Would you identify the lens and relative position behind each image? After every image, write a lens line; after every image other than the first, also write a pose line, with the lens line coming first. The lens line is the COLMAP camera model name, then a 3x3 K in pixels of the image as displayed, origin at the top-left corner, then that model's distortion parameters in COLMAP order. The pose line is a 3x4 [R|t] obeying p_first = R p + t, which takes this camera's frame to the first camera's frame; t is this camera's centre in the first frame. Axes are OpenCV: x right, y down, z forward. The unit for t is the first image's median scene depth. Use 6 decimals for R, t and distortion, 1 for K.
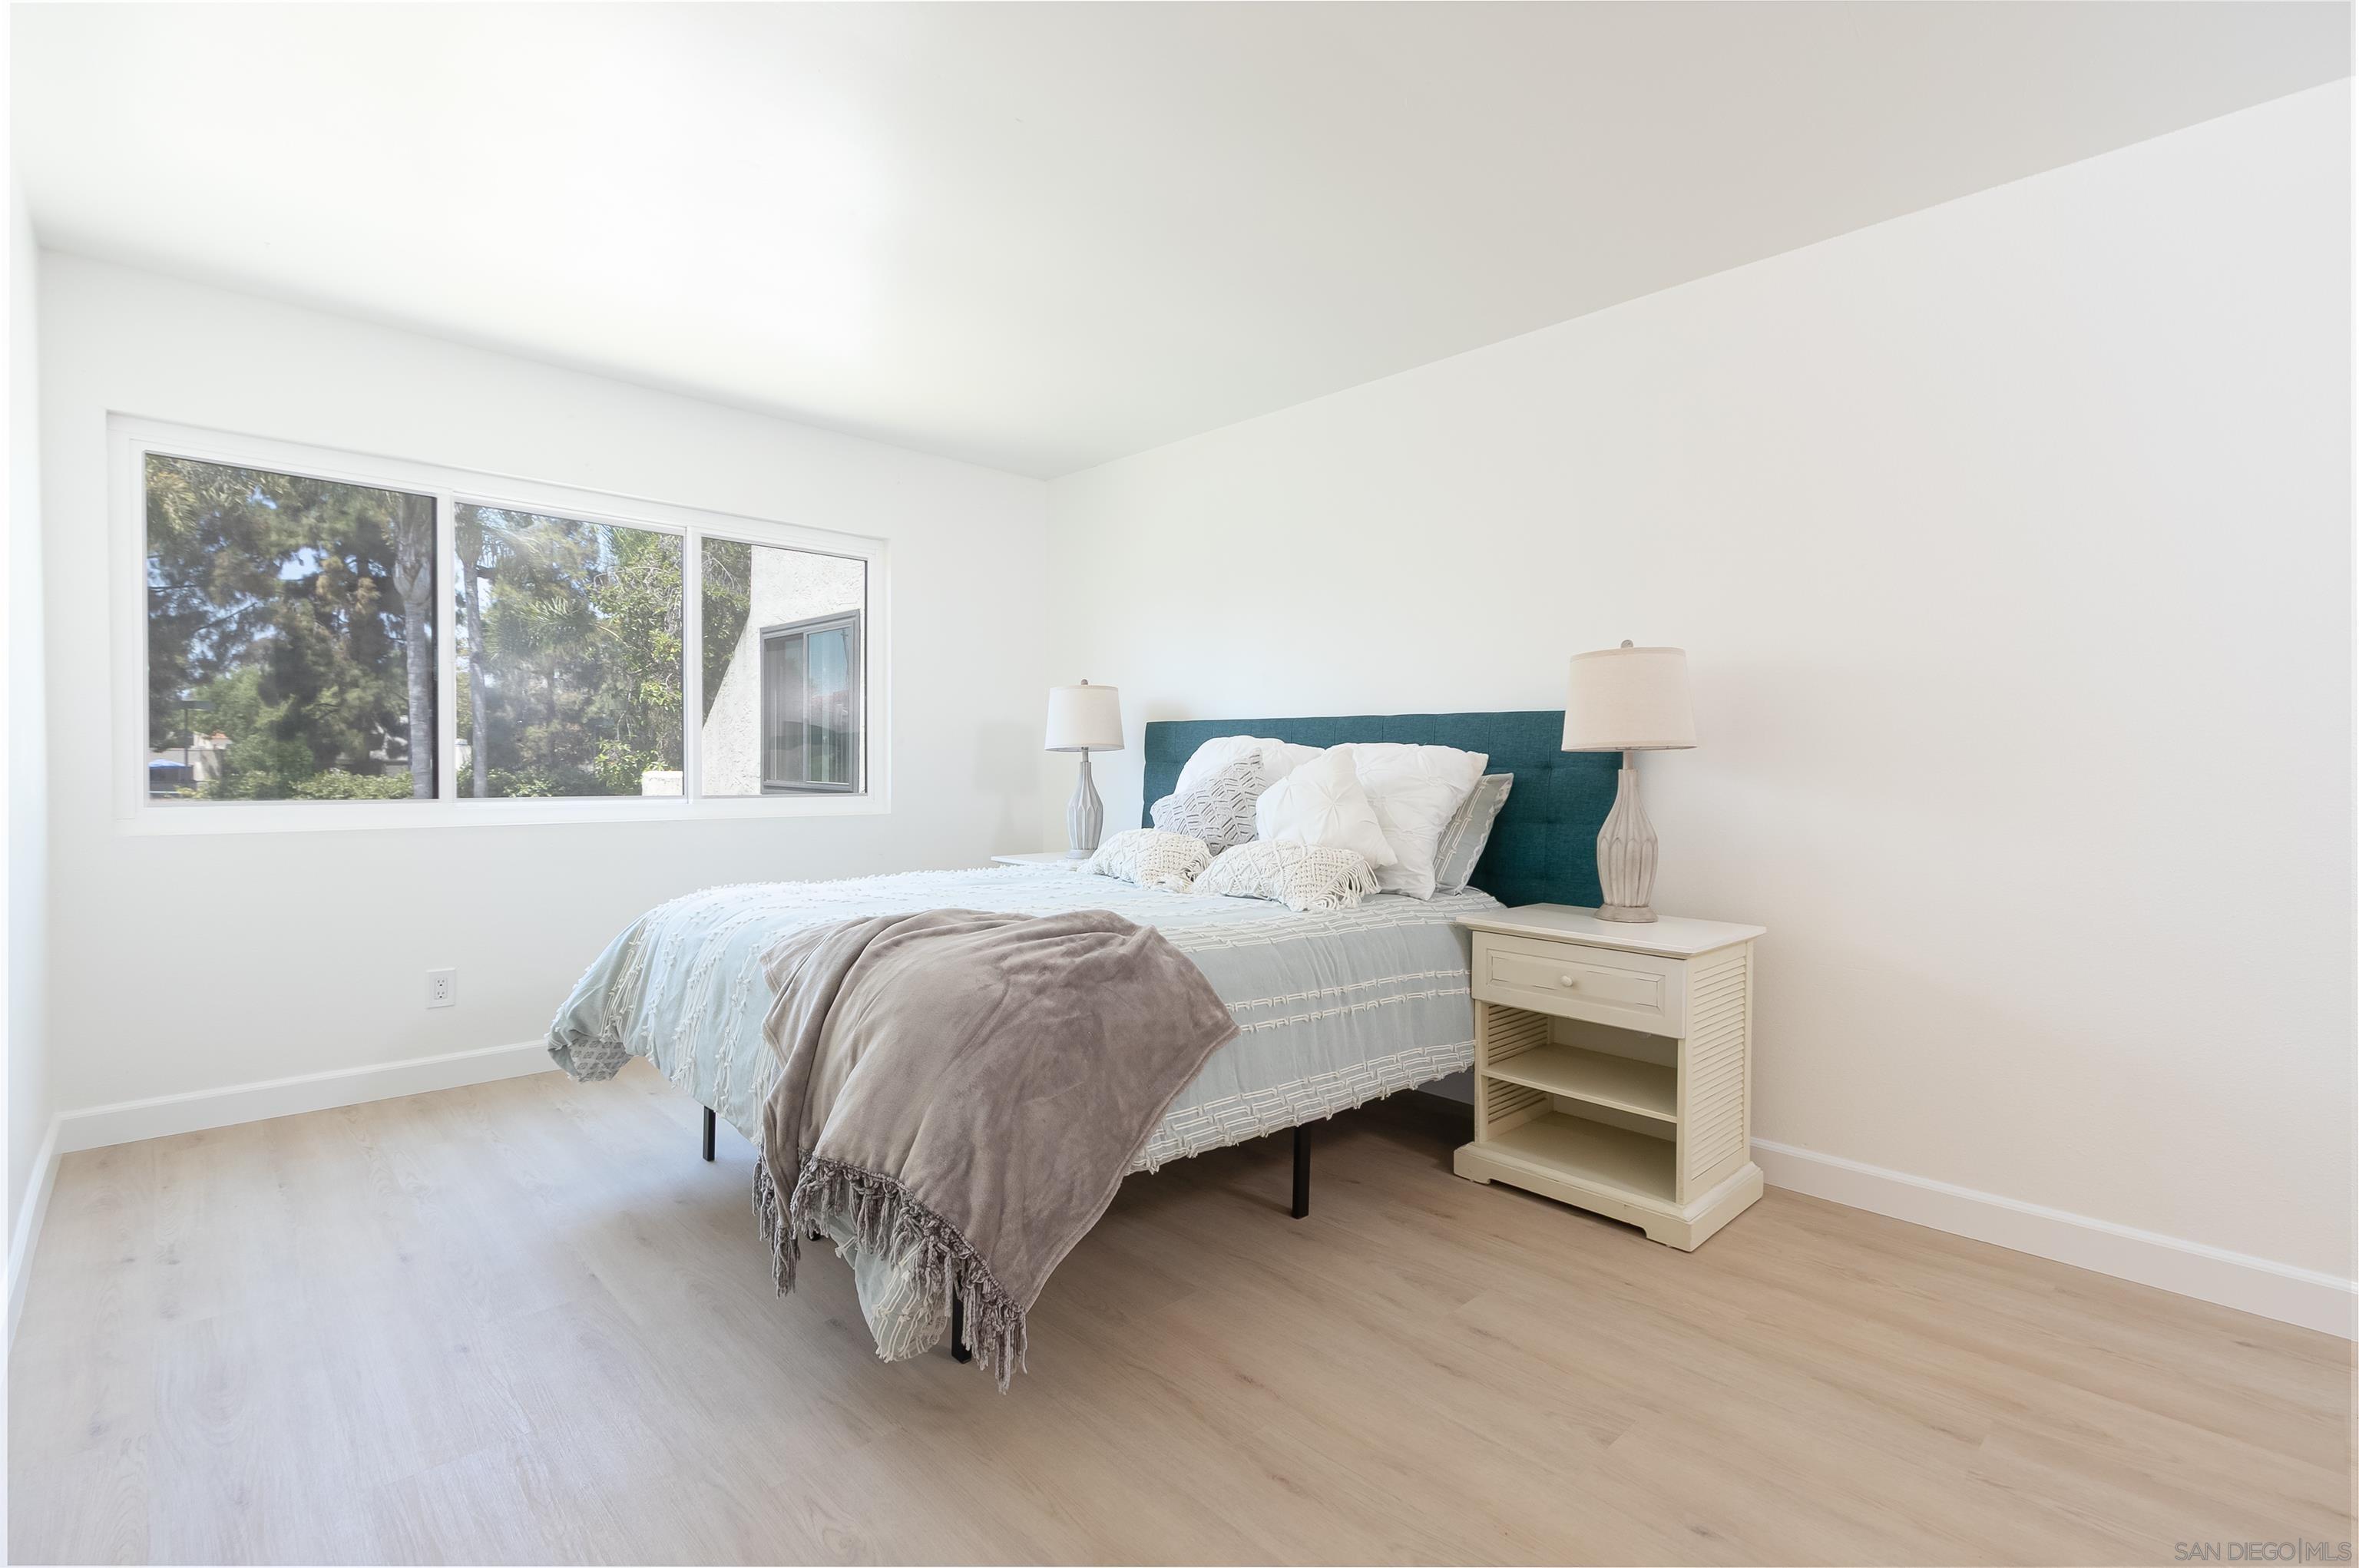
lens RADIAL K [[1071.4, 0, 1176.1], [0, 1071.4, 787.8], [0, 0, 1]] dist [0.010317, 0.000140]
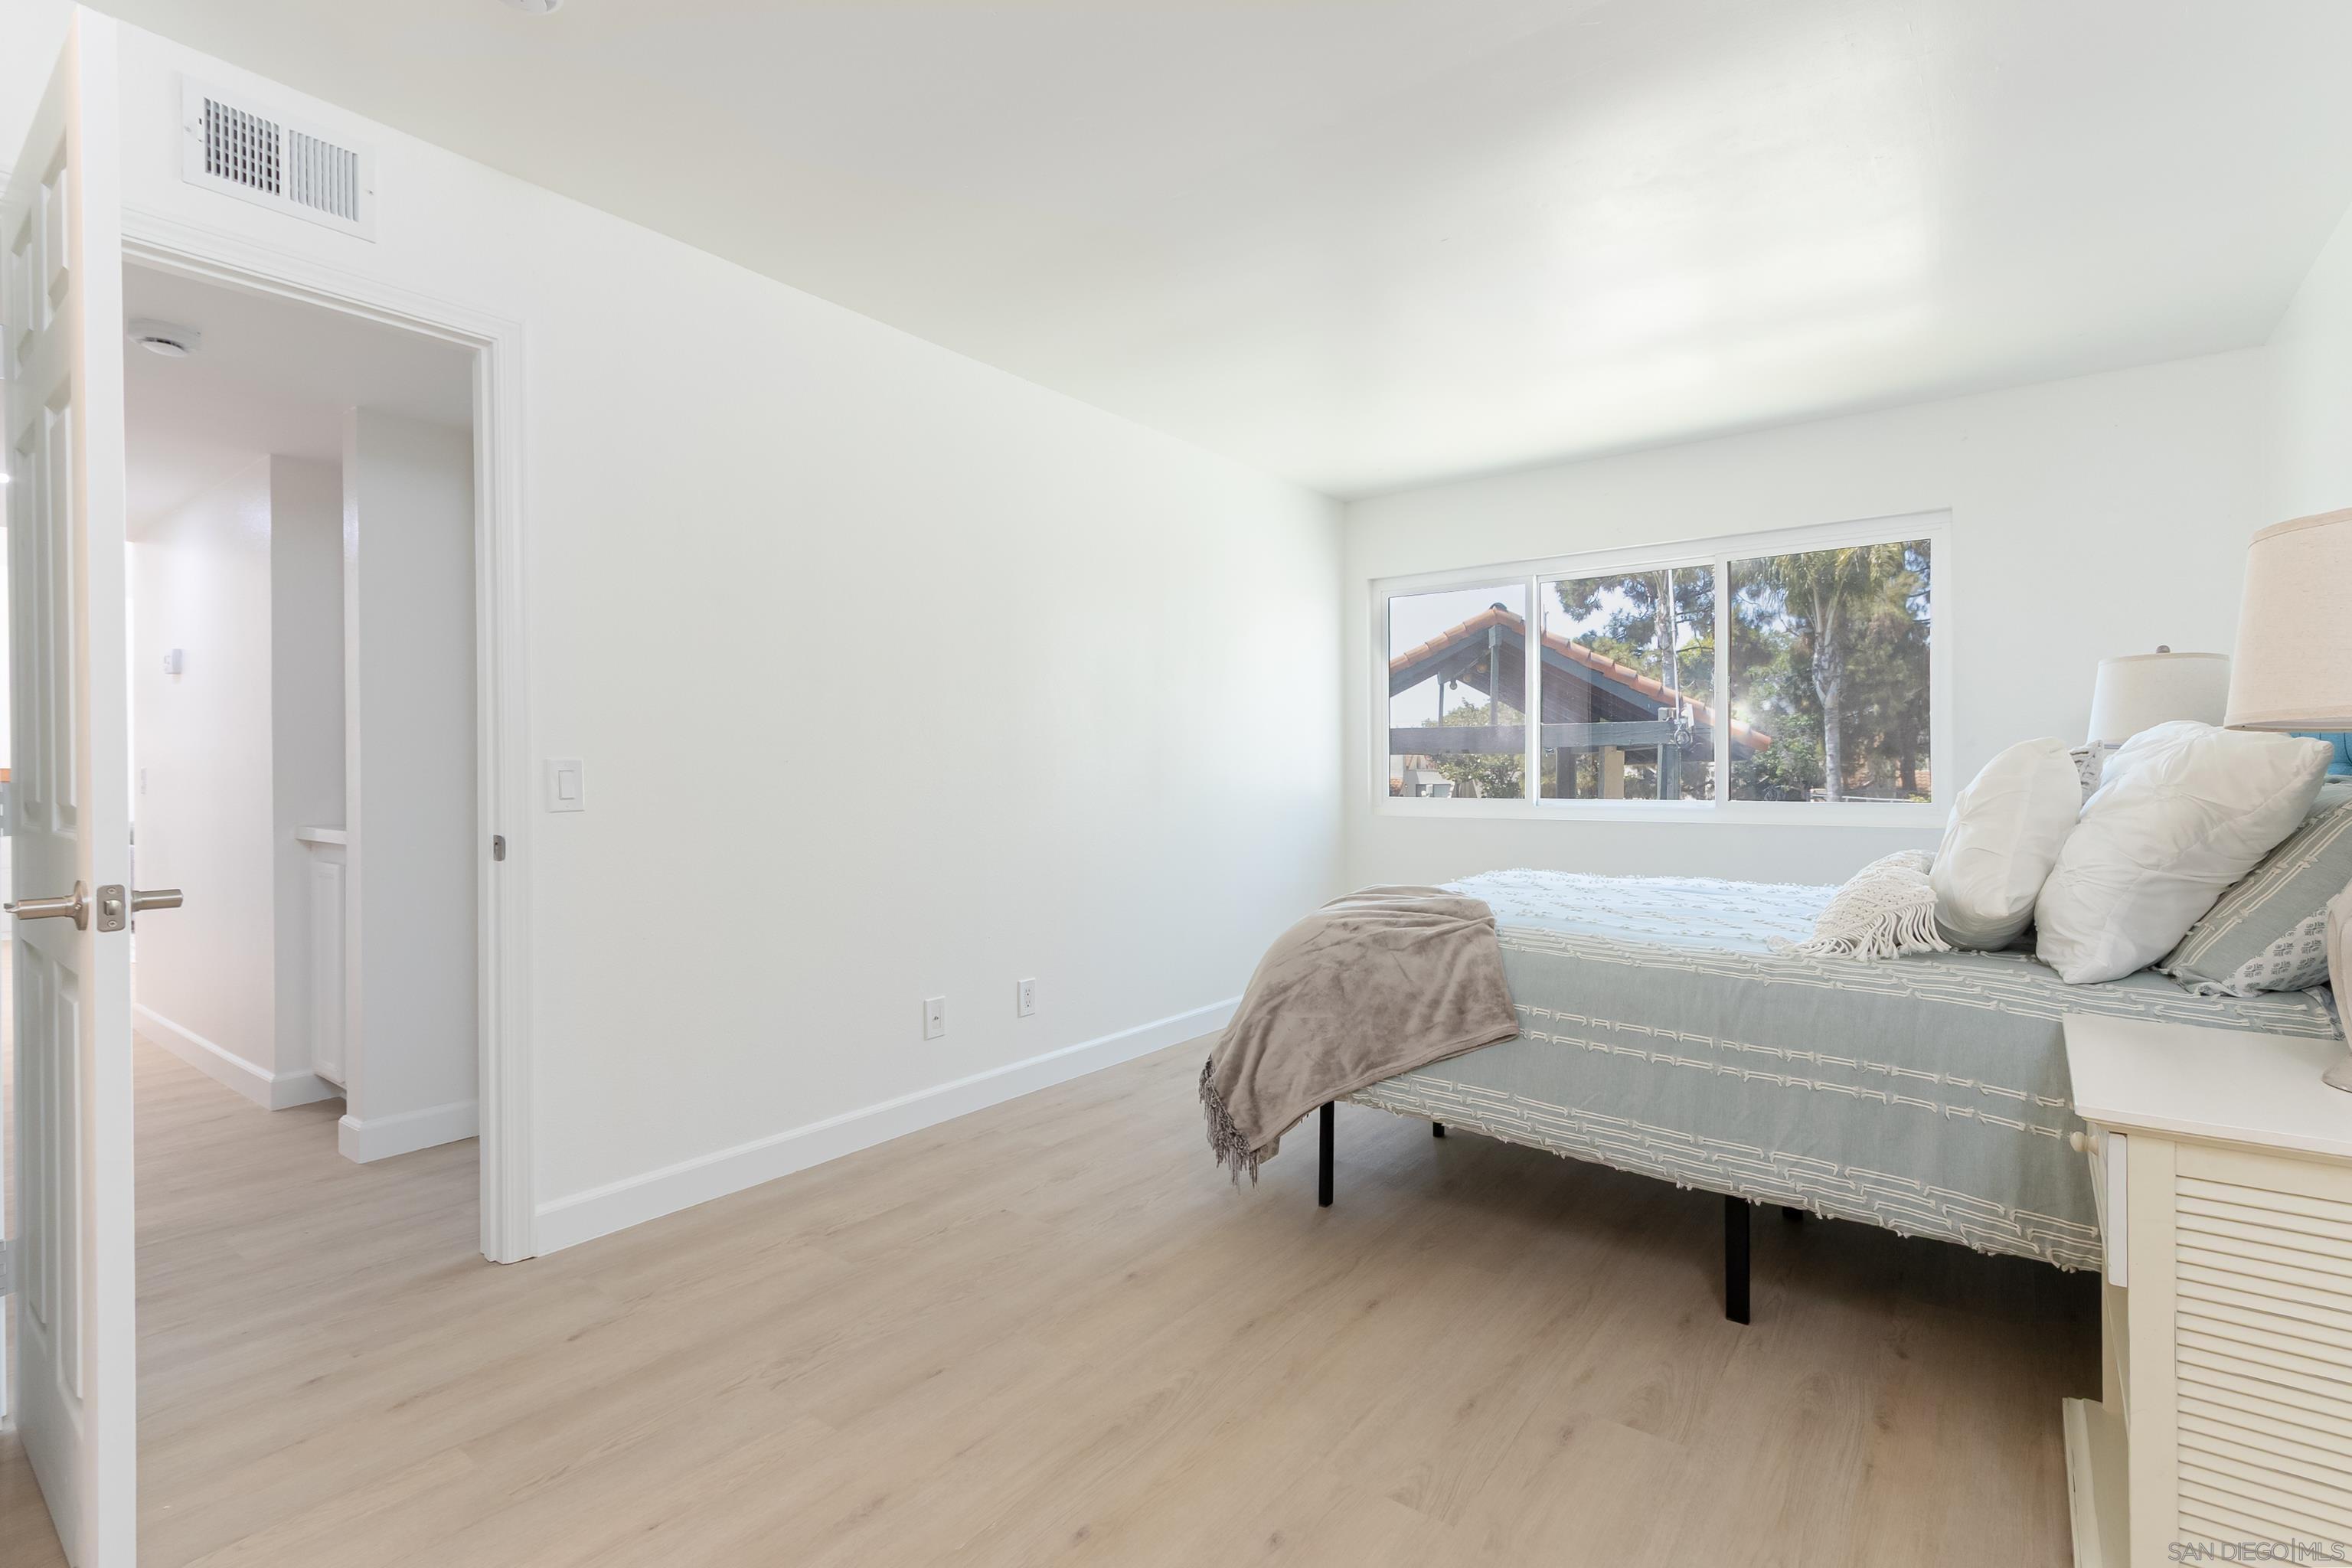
lens RADIAL K [[1071.2, 0, 1159.9], [0, 1071.2, 764.9], [0, 0, 1]] dist [0.022829, 0.000124]
pose [[0.177150, -0.014198, -0.984081, 0.744881], [-0.017152, 0.999700, -0.017511, -0.001480], [0.984034, 0.019981, 0.176853, 0.359580]]
